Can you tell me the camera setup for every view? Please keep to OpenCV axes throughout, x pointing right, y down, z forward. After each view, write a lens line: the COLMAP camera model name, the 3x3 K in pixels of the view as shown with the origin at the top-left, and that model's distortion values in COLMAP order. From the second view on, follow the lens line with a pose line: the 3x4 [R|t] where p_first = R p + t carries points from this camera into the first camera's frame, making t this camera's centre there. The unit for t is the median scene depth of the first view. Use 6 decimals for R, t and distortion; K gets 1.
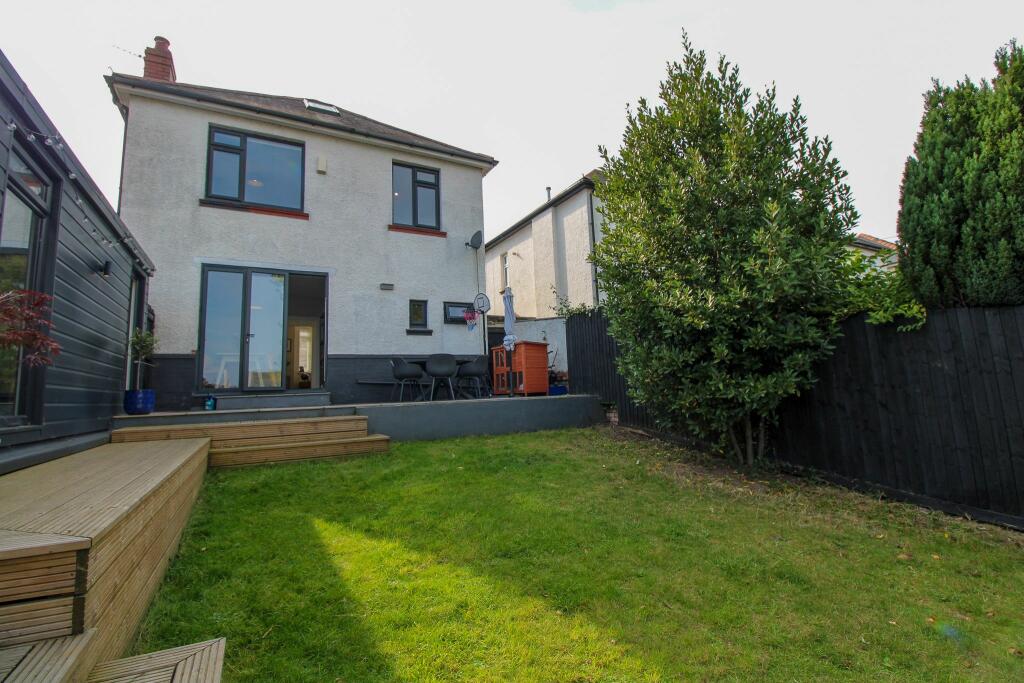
lens RADIAL K [[477.4, 0, 523.2], [0, 477.4, 329.2], [0, 0, 1]] dist [0.004987, -0.016642]
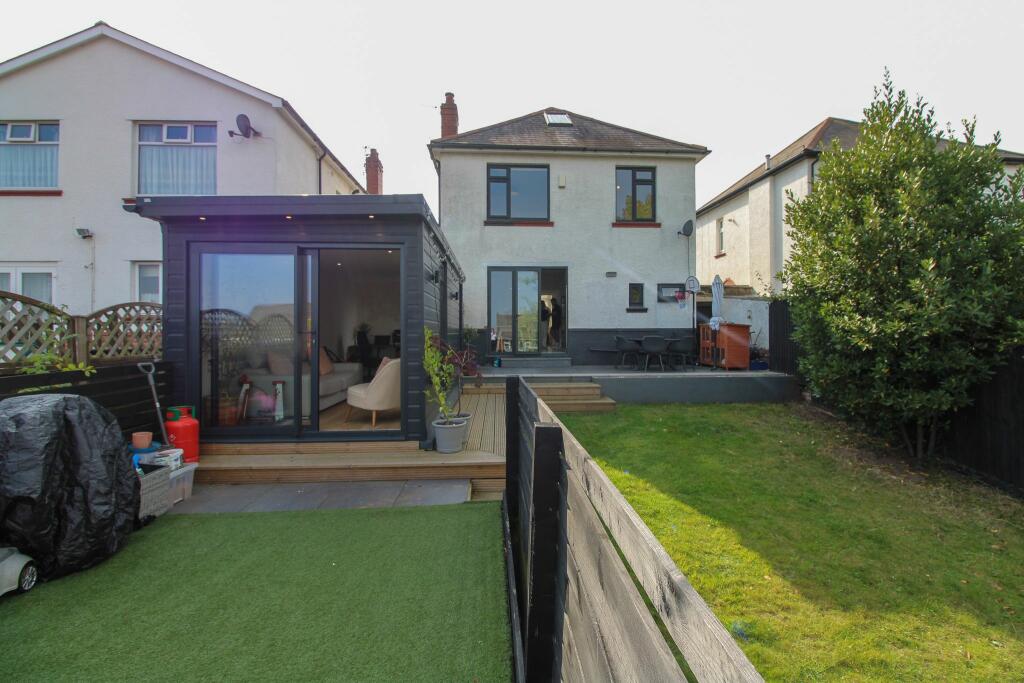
lens RADIAL K [[477.4, 0, 523.2], [0, 477.4, 329.2], [0, 0, 1]] dist [0.004987, -0.016642]
pose [[0.901850, 0.036670, -0.430489, 0.061305], [0.022781, 0.990969, 0.132139, -0.140141], [0.431448, -0.128976, 0.892871, -0.284933]]
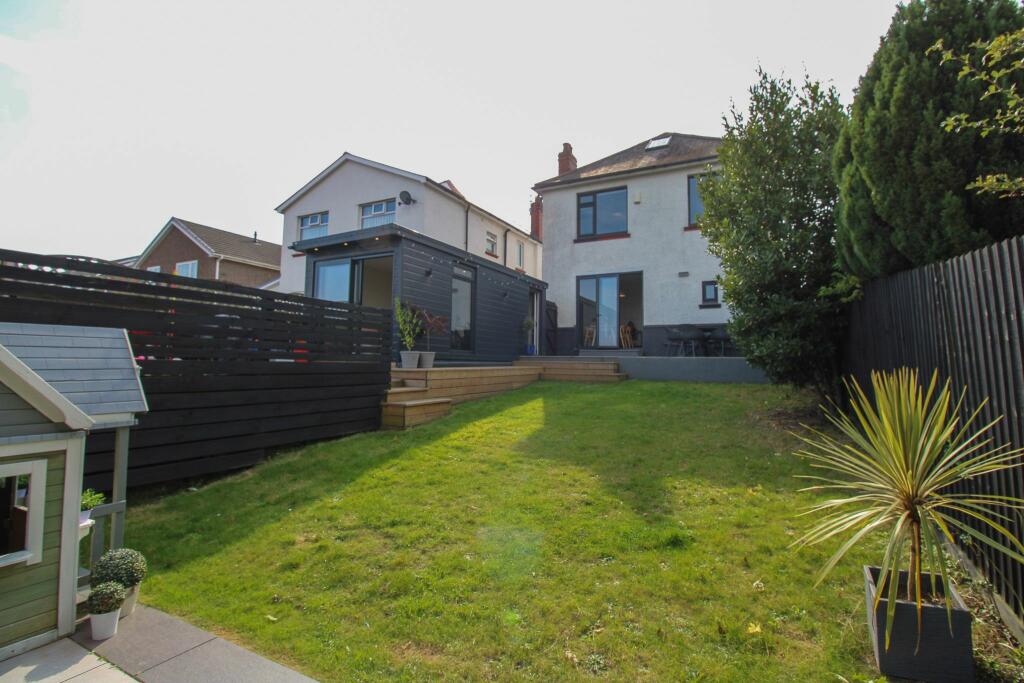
lens RADIAL K [[477.4, 0, 523.2], [0, 477.4, 329.2], [0, 0, 1]] dist [0.004987, -0.016642]
pose [[0.545953, -0.014546, -0.837690, 0.716311], [0.071641, 0.996998, 0.029380, -0.007553], [0.834747, -0.076053, 0.545356, -0.152398]]
